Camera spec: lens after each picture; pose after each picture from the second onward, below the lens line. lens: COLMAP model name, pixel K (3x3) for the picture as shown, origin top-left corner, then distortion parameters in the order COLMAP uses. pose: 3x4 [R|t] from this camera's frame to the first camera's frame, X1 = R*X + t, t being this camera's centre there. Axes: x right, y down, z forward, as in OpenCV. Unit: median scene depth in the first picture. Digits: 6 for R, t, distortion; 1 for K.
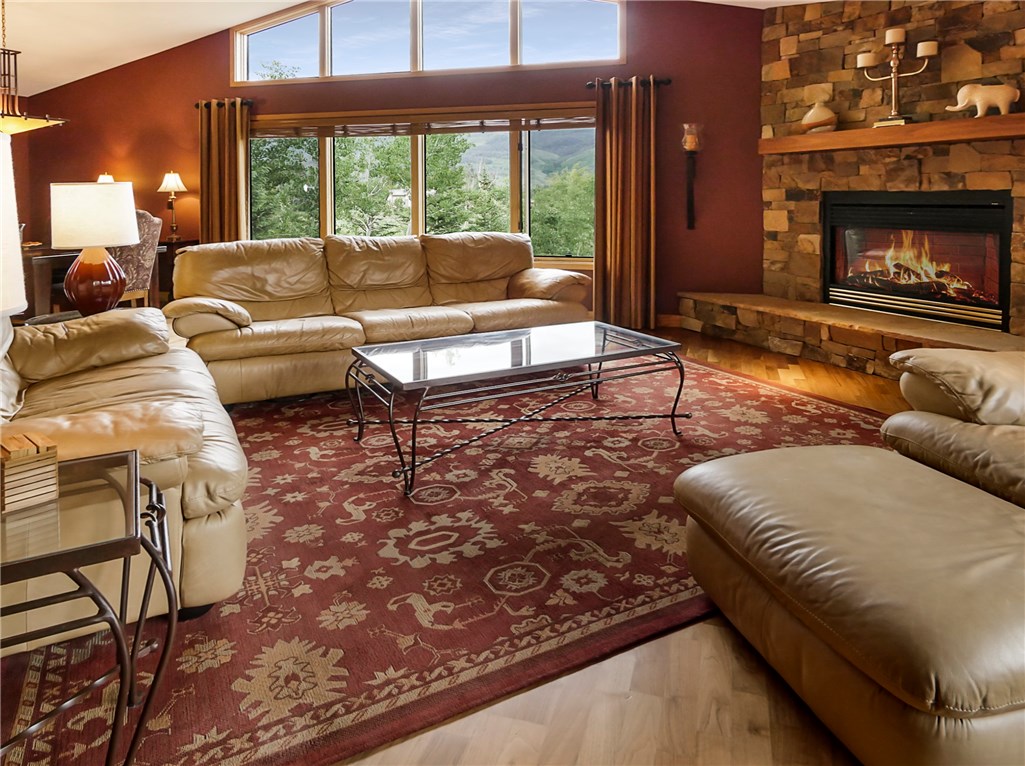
lens RADIAL K [[596.9, 0, 512.5], [0, 596.9, 383.0], [0, 0, 1]] dist [0.001302, 0.000411]
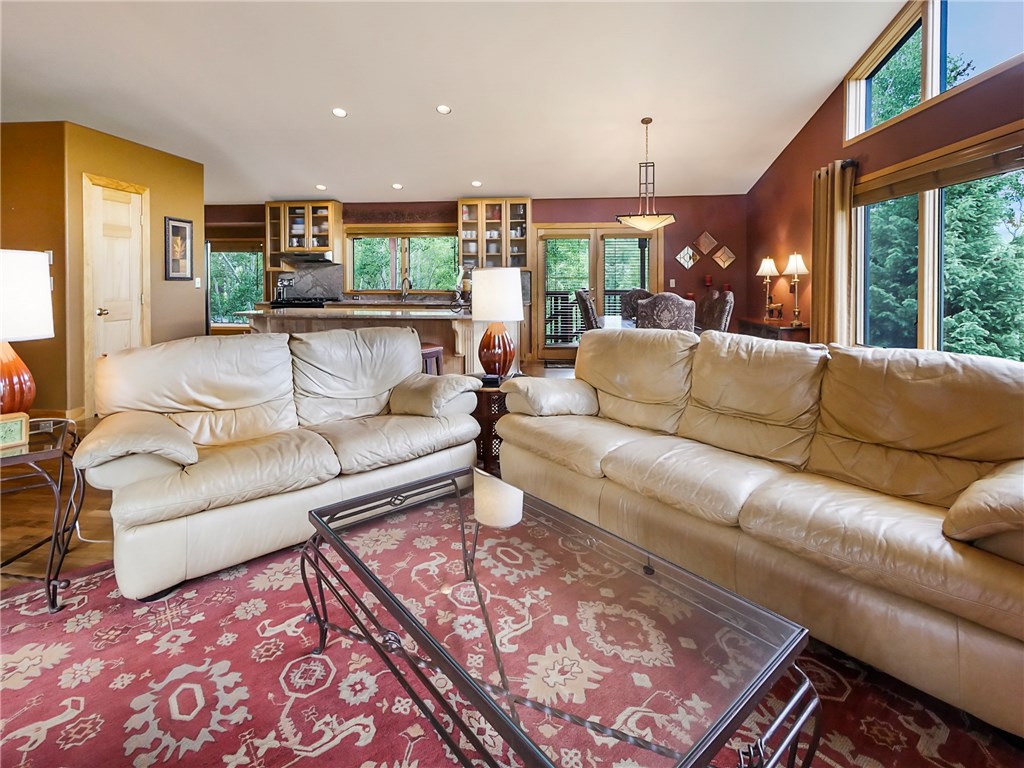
lens RADIAL K [[583.4, 0, 512.0], [0, 583.4, 384.0], [0, 0, 1]] dist [-0.005138, -0.001535]
pose [[0.188804, 0.169056, -0.967353, 0.303344], [-0.286390, 0.951728, 0.110429, -0.168289], [0.939326, 0.256190, 0.228107, 0.541273]]
